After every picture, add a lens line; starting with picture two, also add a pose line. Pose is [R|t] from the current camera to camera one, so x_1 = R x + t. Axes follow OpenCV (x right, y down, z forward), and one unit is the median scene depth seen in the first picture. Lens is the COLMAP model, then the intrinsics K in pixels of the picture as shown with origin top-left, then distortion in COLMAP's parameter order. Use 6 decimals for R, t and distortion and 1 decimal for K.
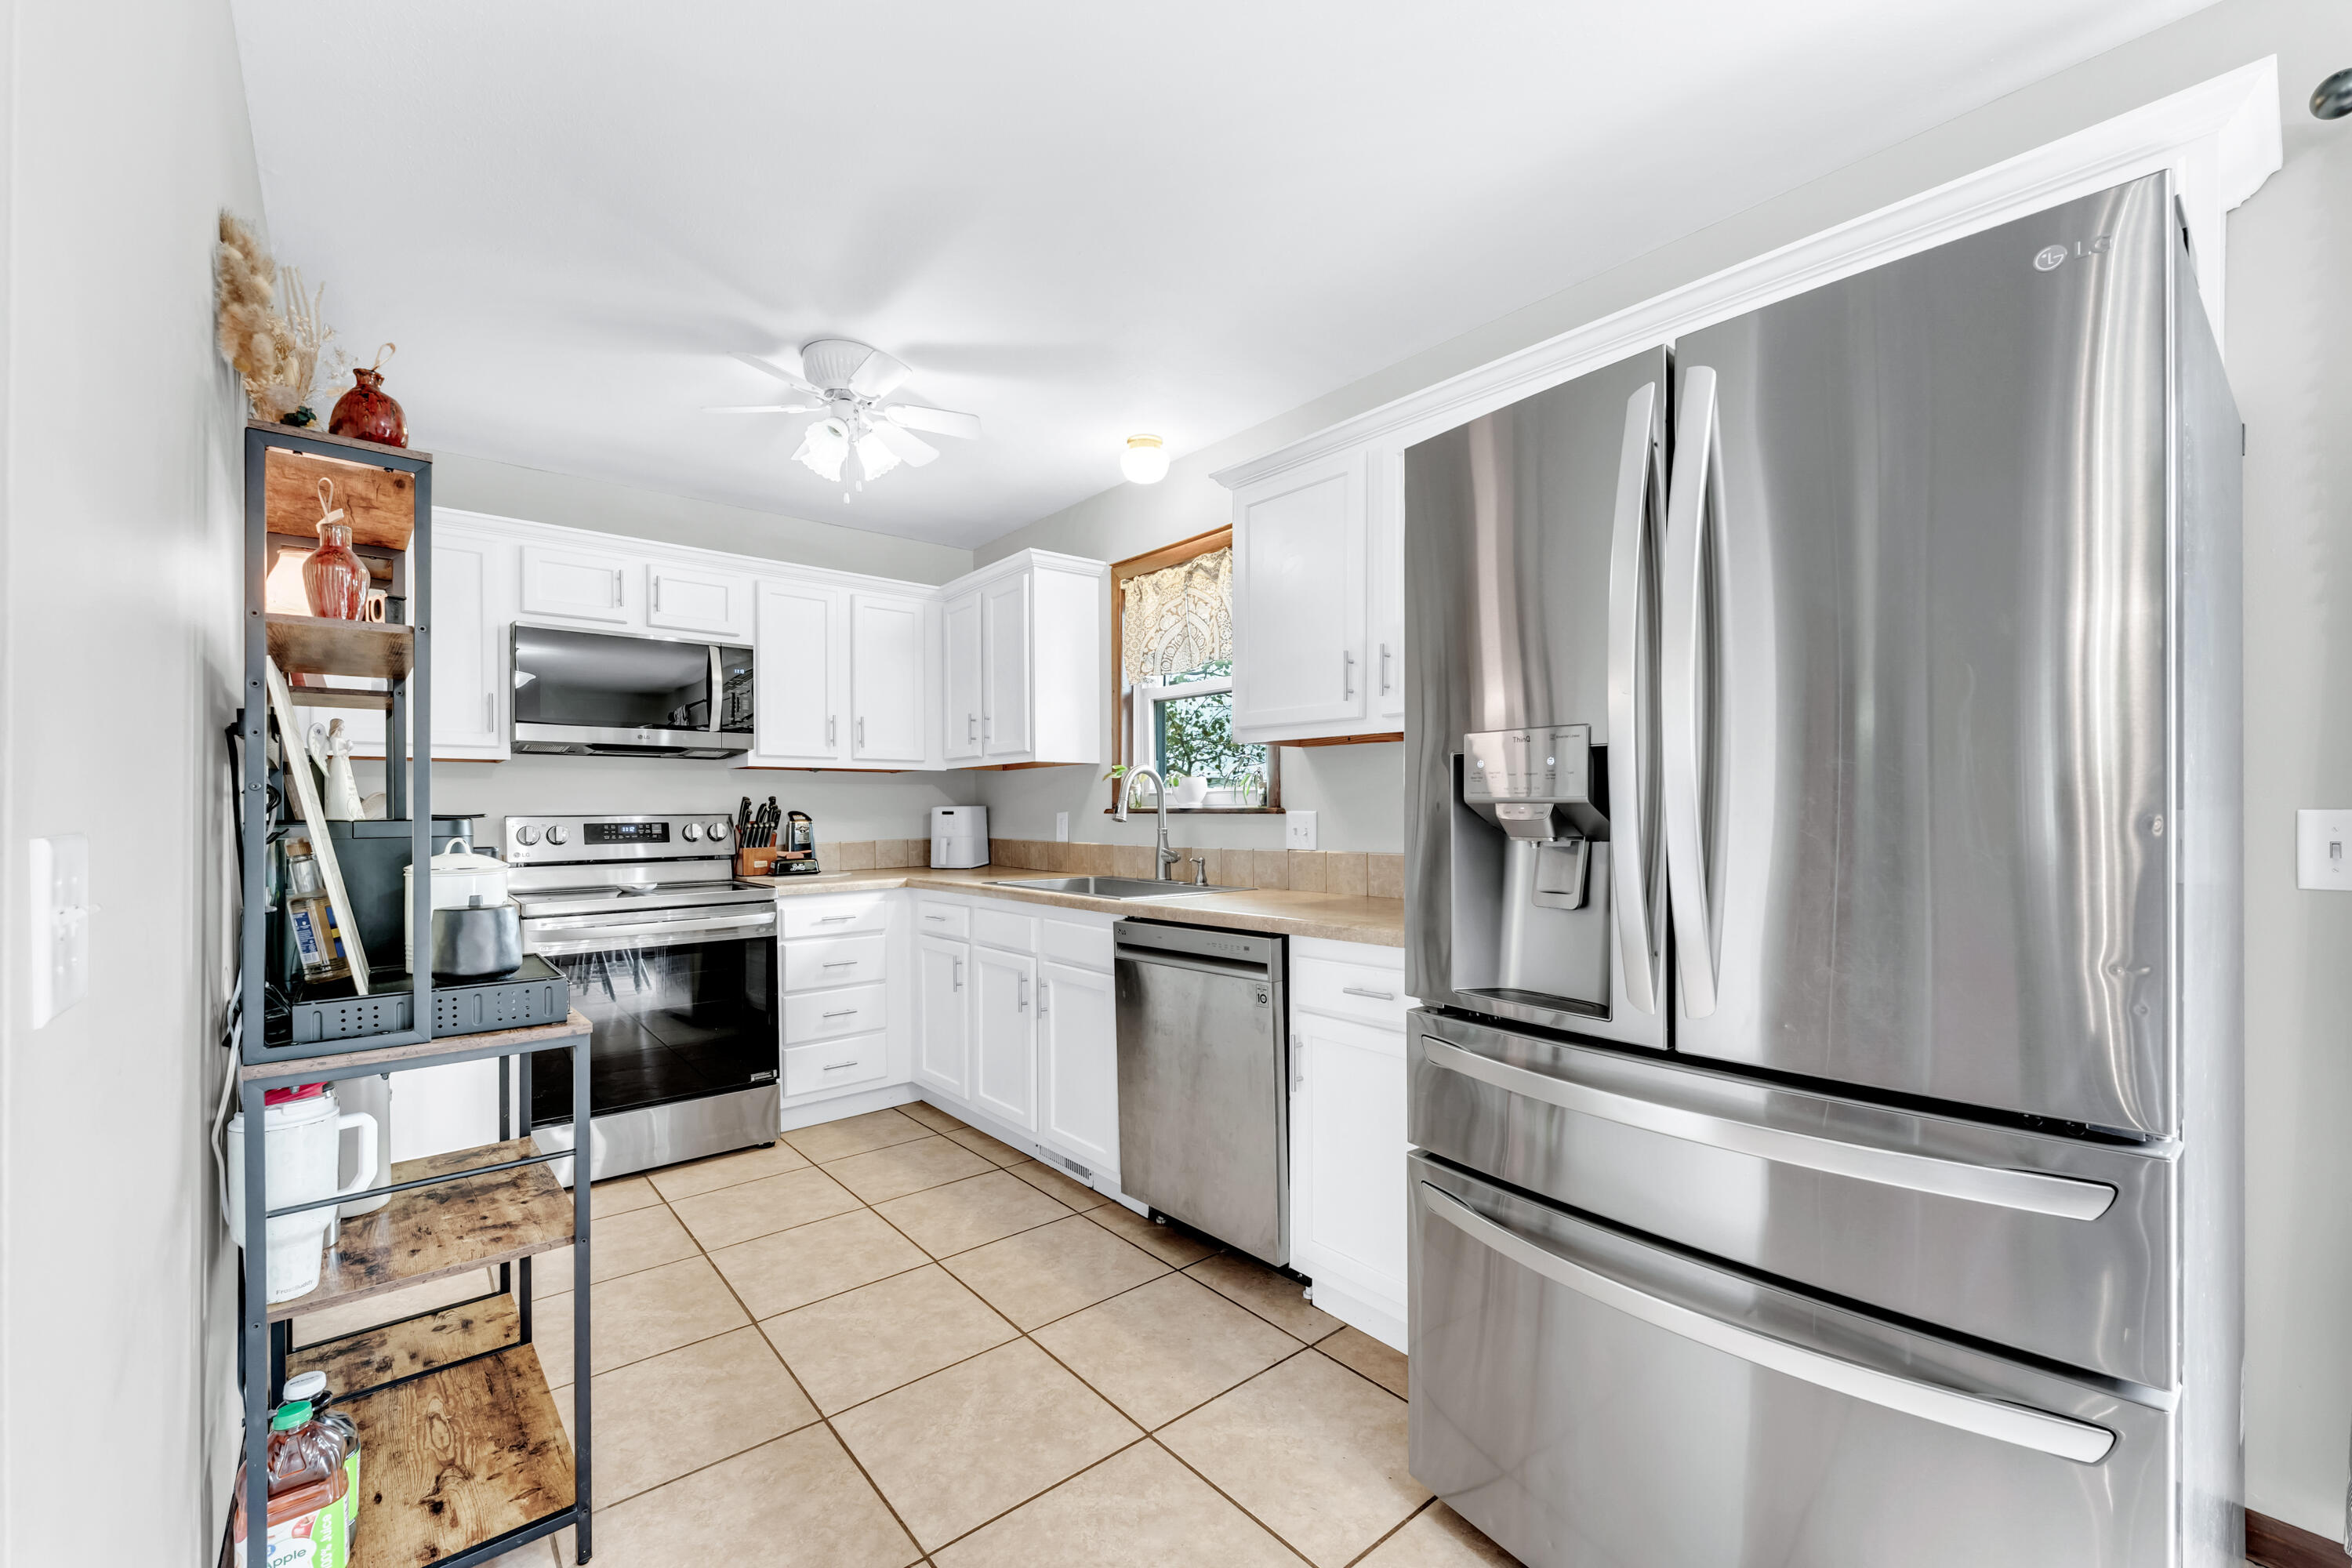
lens RADIAL K [[956.2, 0, 1130.3], [0, 956.2, 807.3], [0, 0, 1]] dist [-0.003824, -0.000185]
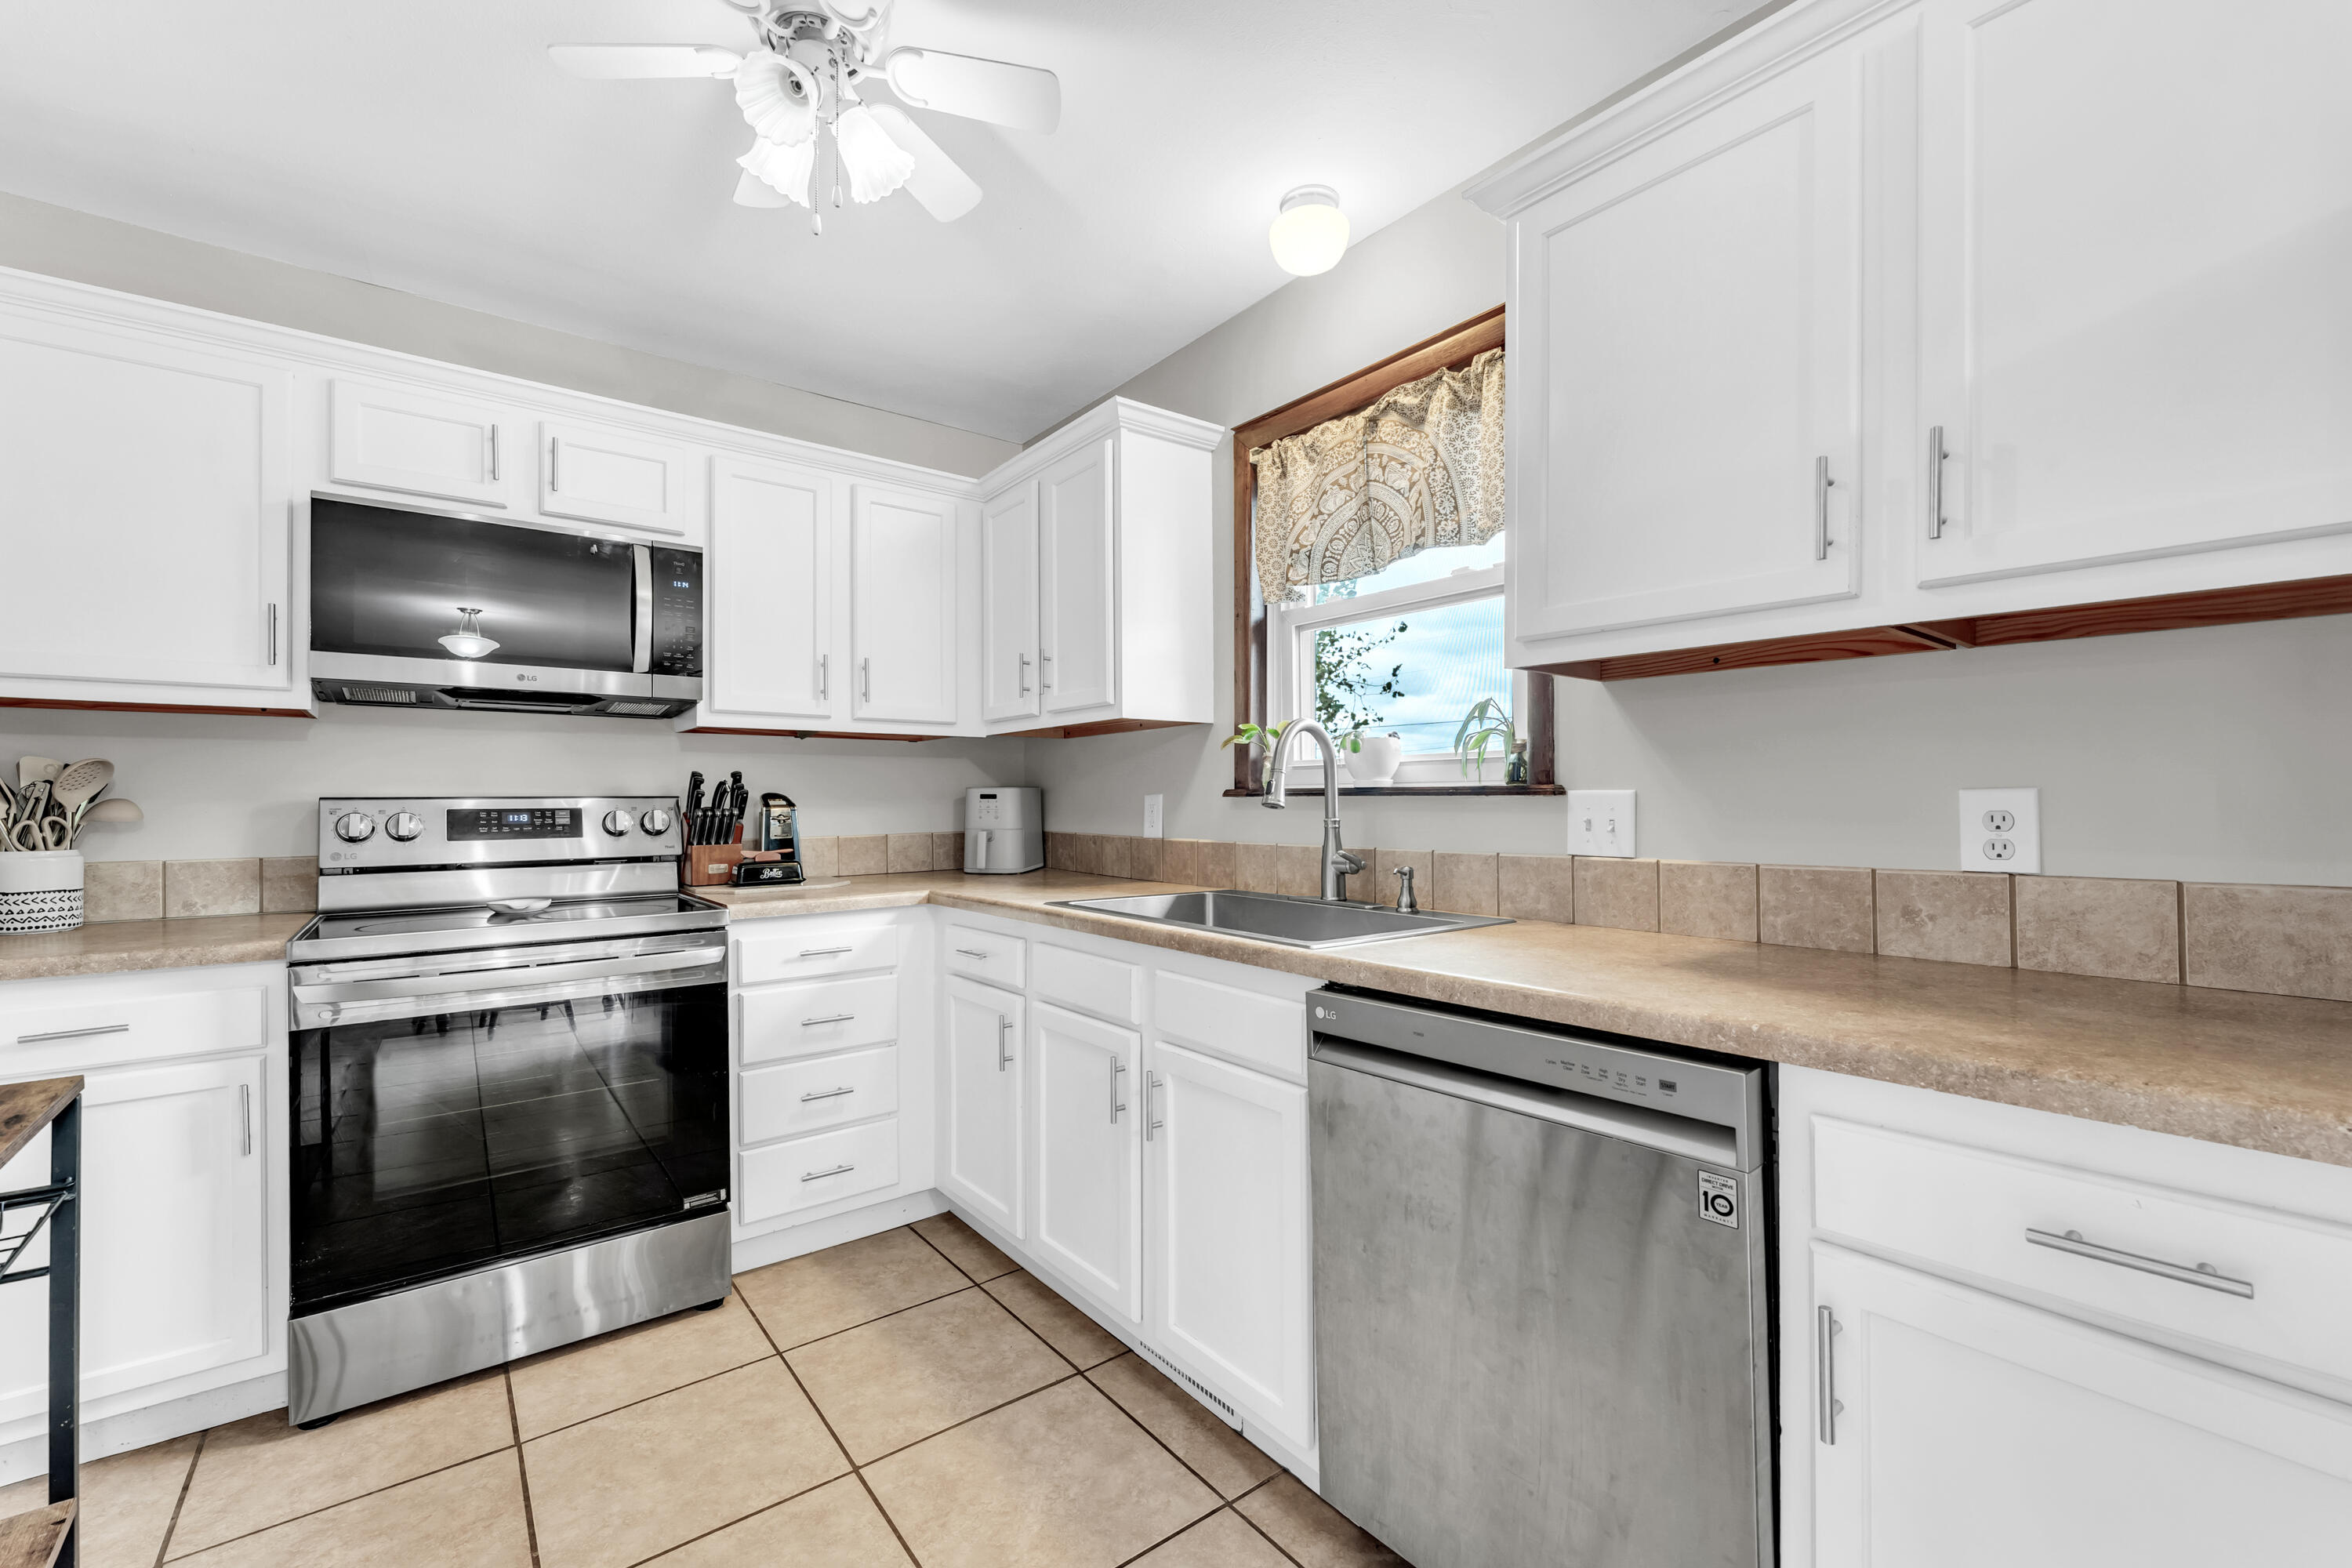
lens RADIAL K [[956.2, 0, 1181.9], [0, 956.2, 792.0], [0, 0, 1]] dist [-0.003824, -0.000185]
pose [[0.999816, 0.002918, 0.018946, -0.072711], [-0.002841, 0.999988, -0.004089, 0.006633], [-0.018958, 0.004035, 0.999812, 0.343130]]
